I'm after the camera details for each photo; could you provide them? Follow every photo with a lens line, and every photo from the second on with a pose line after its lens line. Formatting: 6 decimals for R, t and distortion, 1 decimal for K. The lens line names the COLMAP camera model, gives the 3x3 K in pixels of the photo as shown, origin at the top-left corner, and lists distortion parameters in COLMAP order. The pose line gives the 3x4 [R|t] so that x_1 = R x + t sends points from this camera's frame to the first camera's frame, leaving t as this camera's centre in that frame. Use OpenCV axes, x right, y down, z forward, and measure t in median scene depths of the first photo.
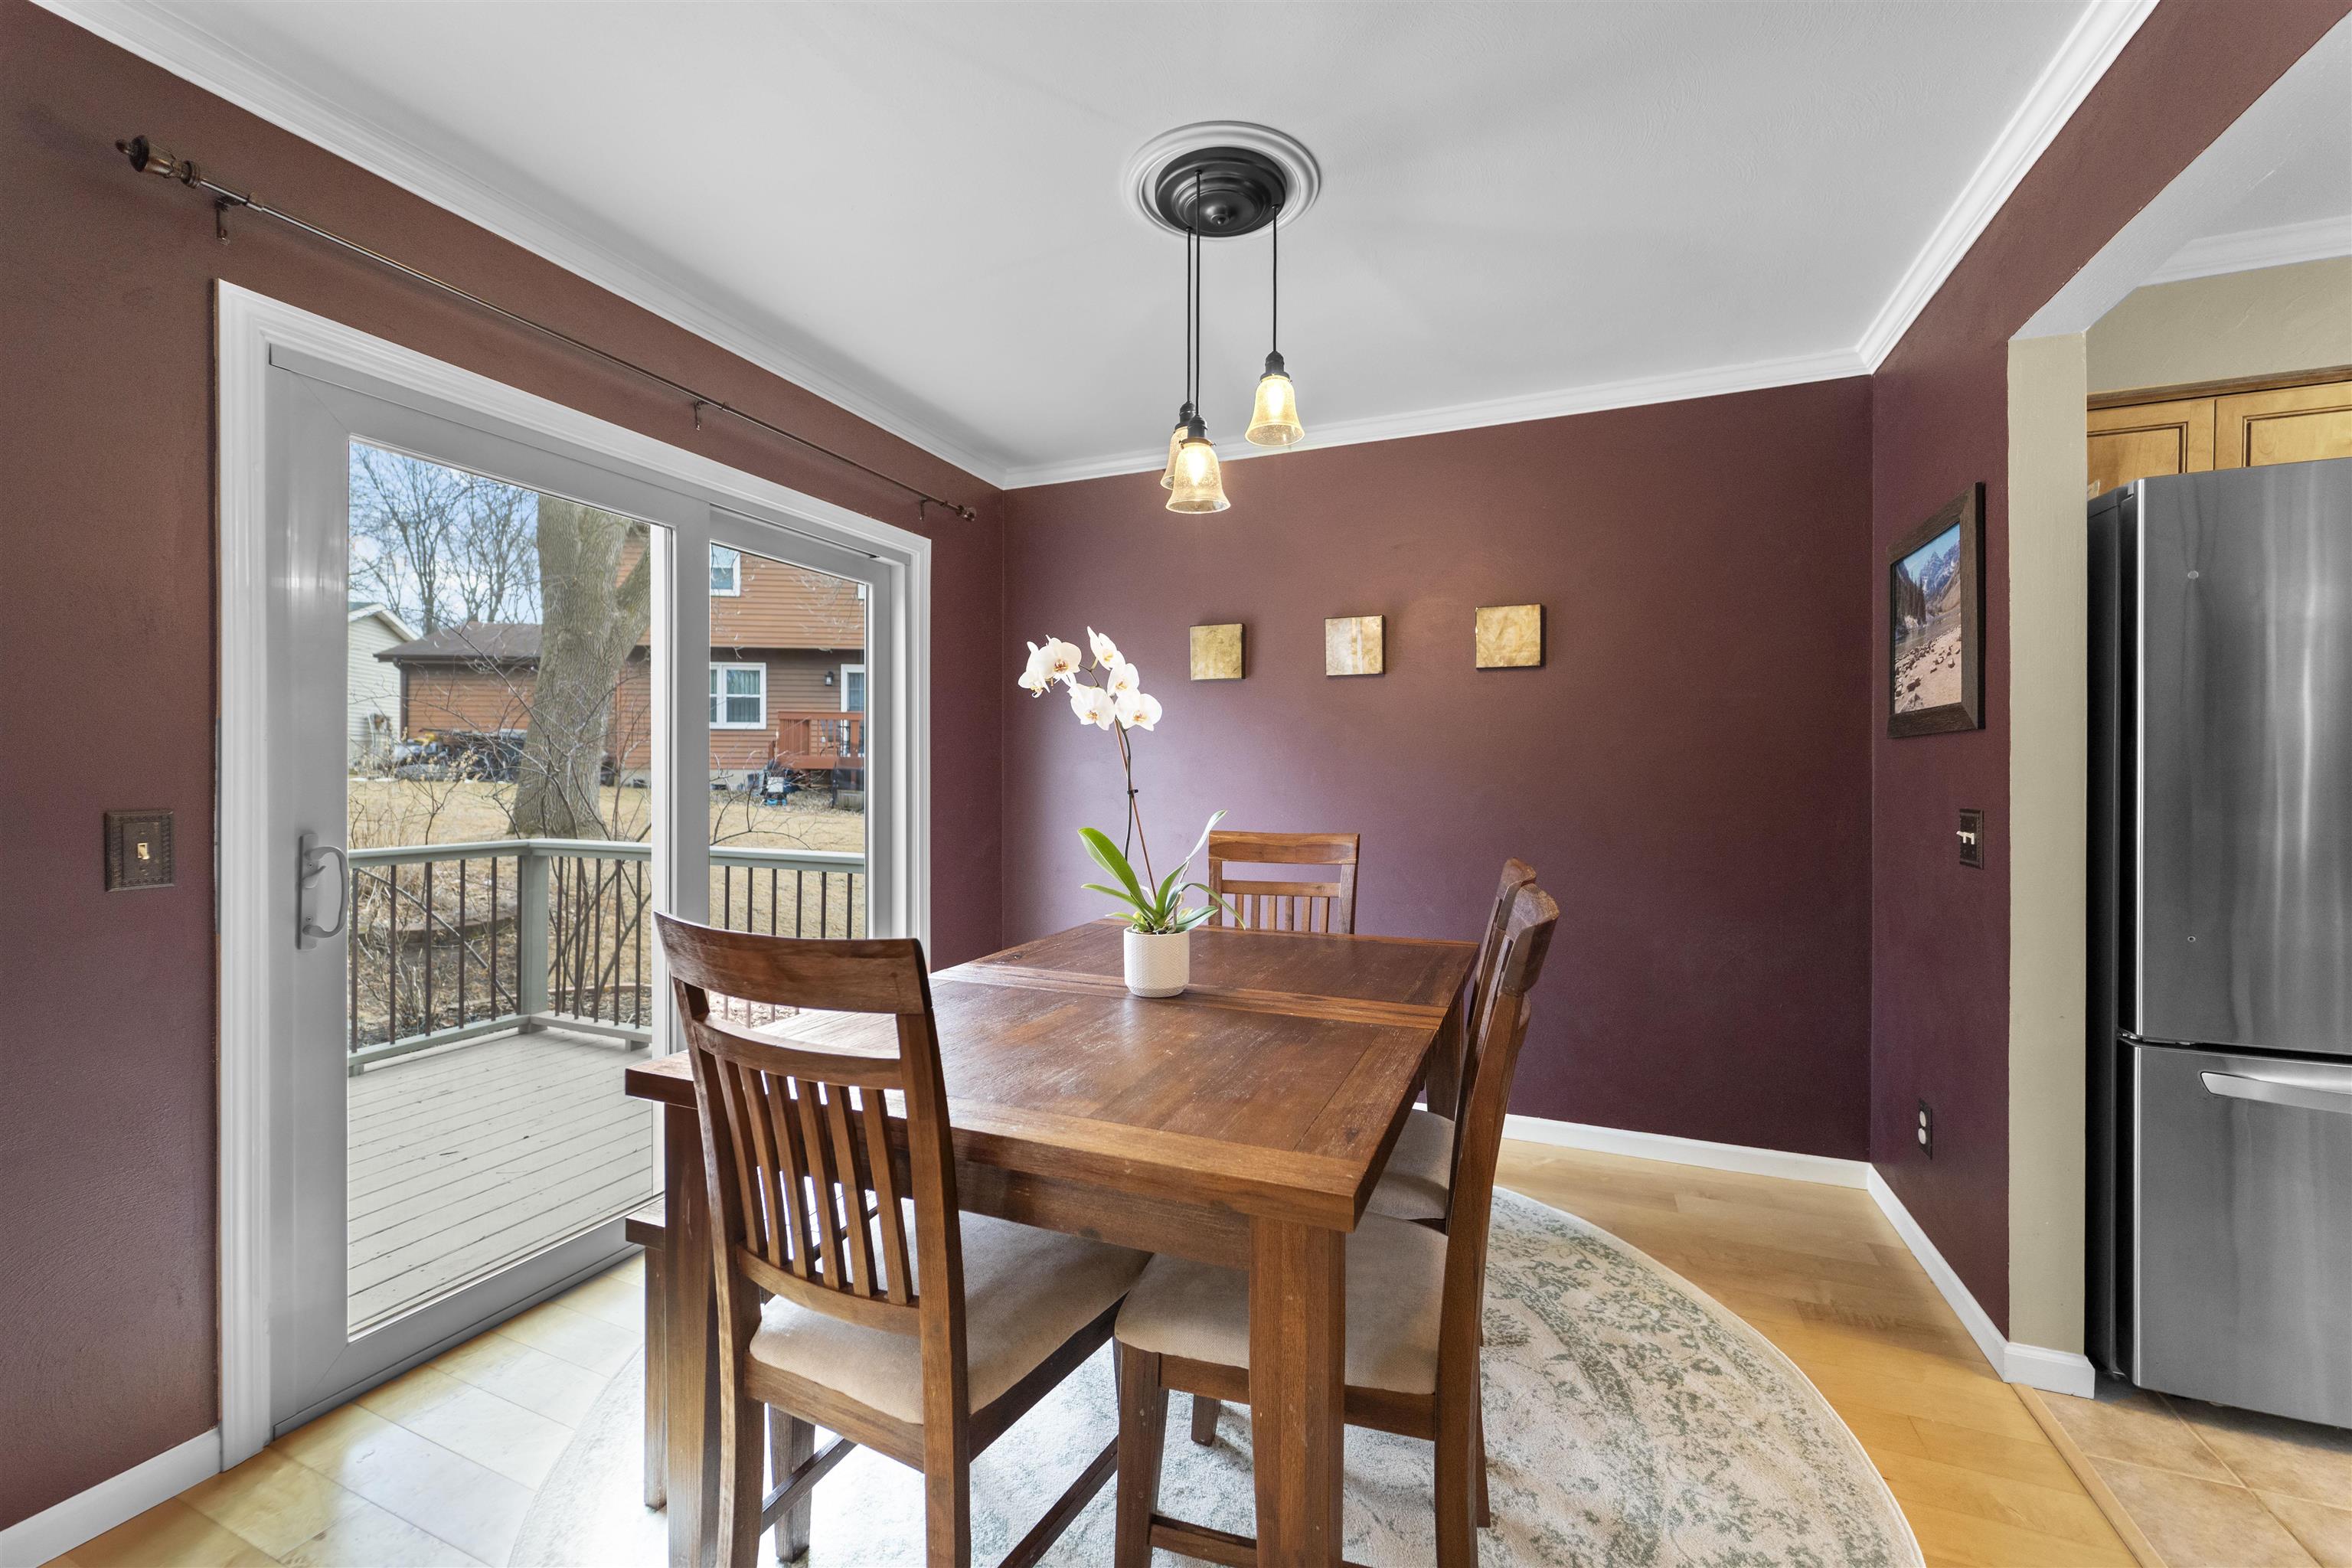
lens RADIAL K [[951.2, 0, 1169.4], [0, 951.2, 776.0], [0, 0, 1]] dist [-0.000783, -0.000898]
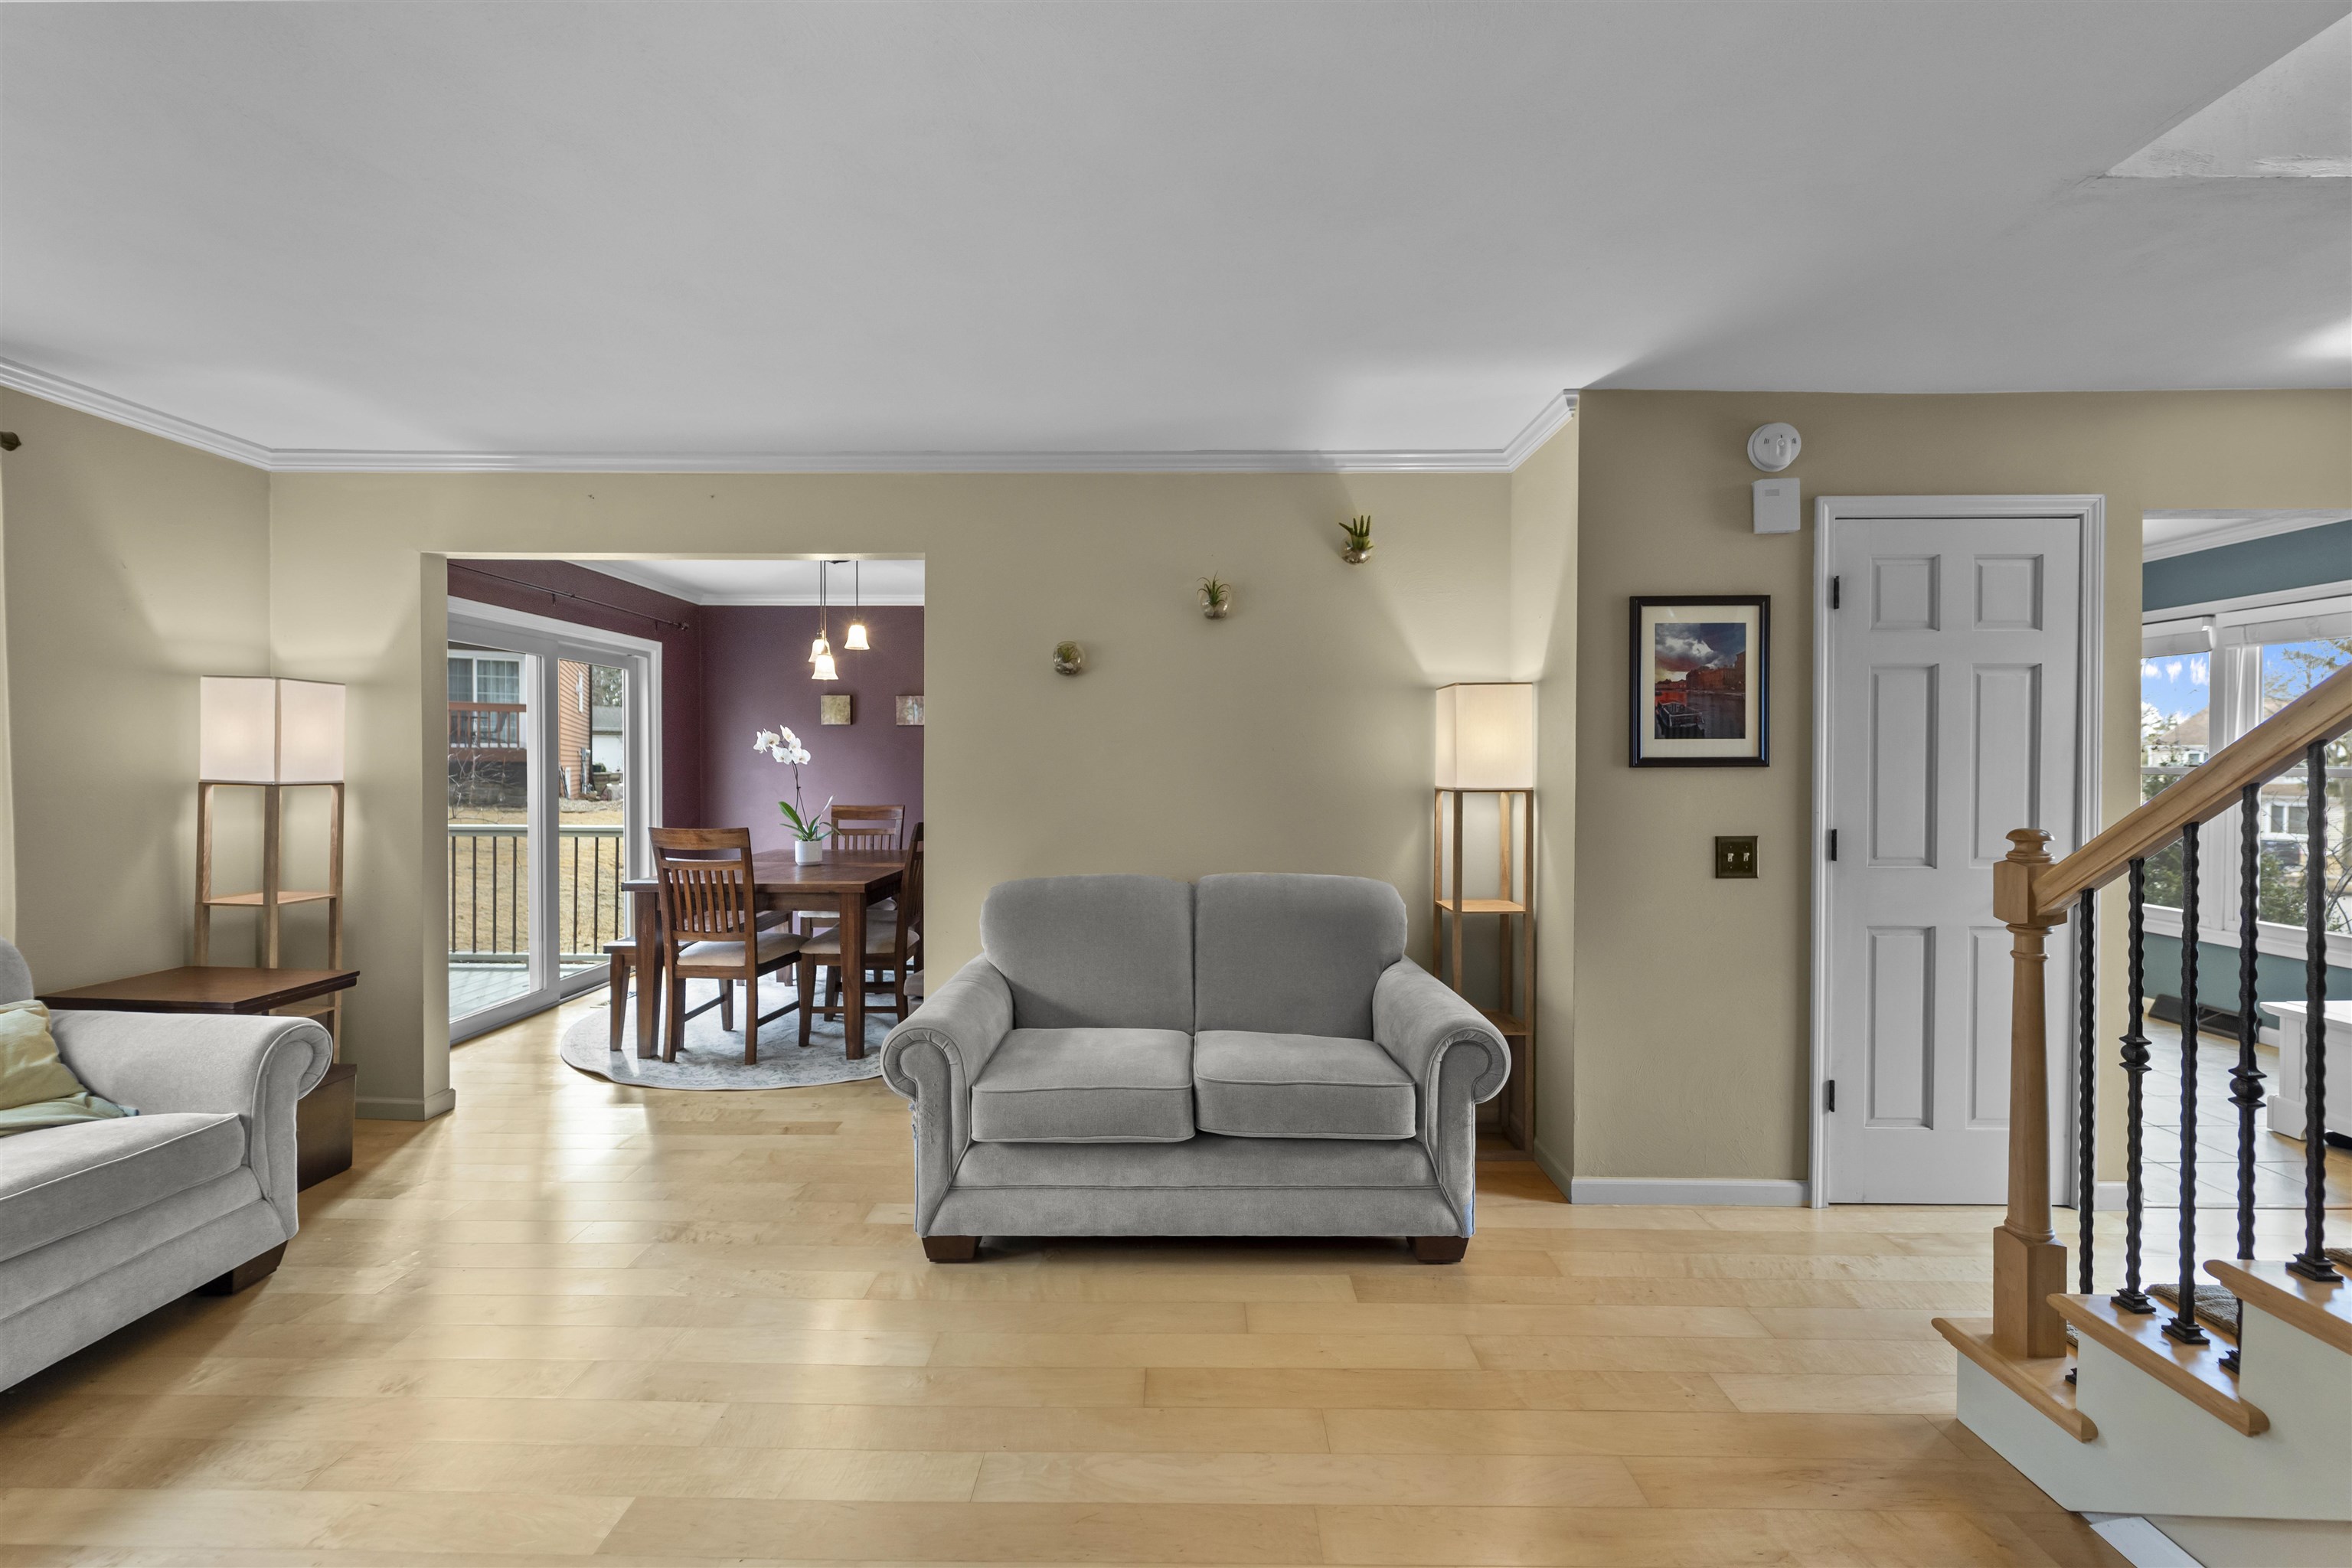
lens RADIAL K [[951.2, 0, 1141.7], [0, 951.2, 769.6], [0, 0, 1]] dist [-0.000783, -0.000898]
pose [[0.940683, -0.010061, 0.339139, -0.027188], [0.009651, 0.999949, 0.002896, -0.021878], [-0.339151, 0.000549, 0.940732, -1.299127]]
